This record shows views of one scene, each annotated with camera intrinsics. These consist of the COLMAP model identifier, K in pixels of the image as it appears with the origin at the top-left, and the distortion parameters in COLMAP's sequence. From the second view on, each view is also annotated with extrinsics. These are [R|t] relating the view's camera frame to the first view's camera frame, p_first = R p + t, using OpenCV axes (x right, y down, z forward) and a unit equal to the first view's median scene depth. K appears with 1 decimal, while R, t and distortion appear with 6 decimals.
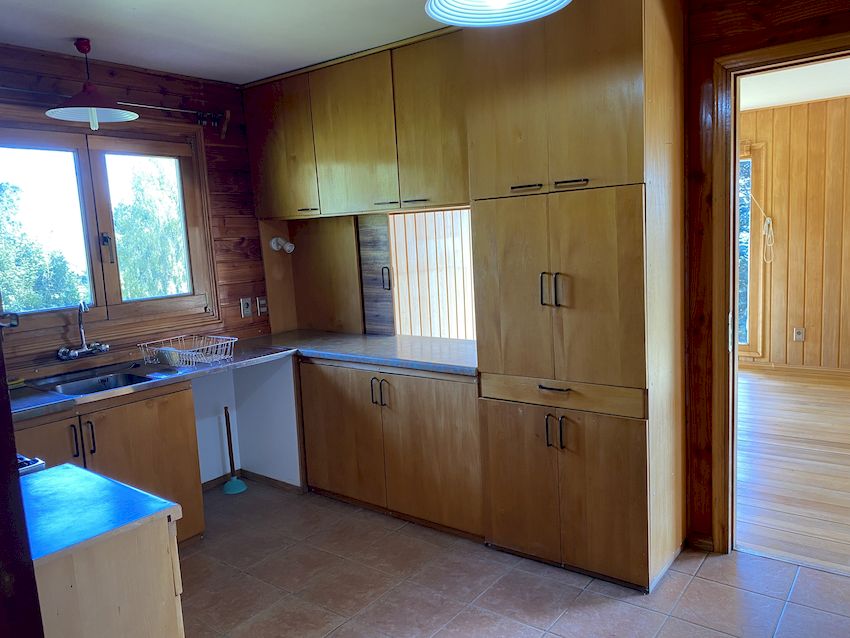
lens RADIAL K [[638.2, 0, 426.4], [0, 638.2, 315.8], [0, 0, 1]] dist [0.040098, -0.049159]
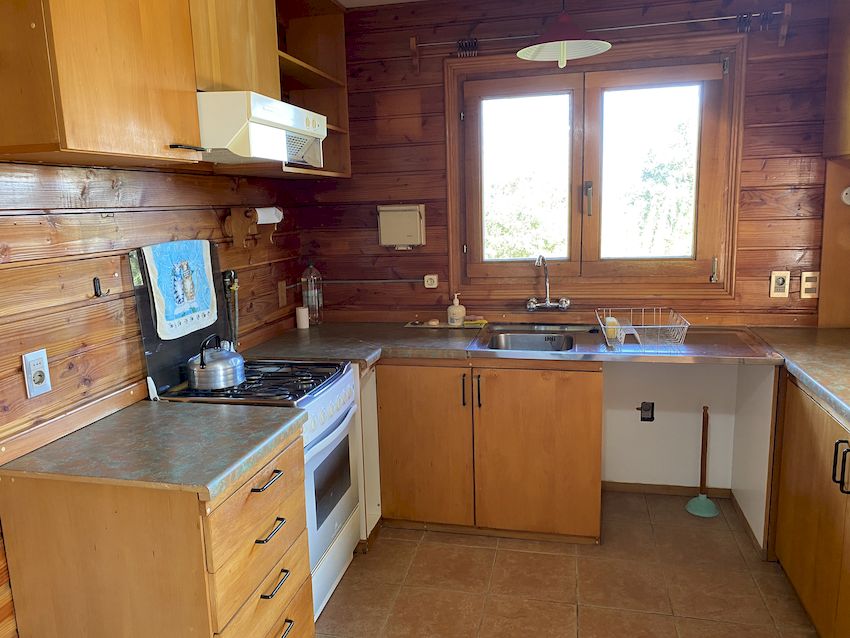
lens RADIAL K [[638.2, 0, 427.3], [0, 638.2, 320.6], [0, 0, 1]] dist [0.040098, -0.049159]
pose [[0.423184, 0.196161, -0.884555, 0.245046], [-0.108077, 0.980240, 0.165675, -0.061168], [0.899575, 0.025489, 0.436022, 0.397277]]
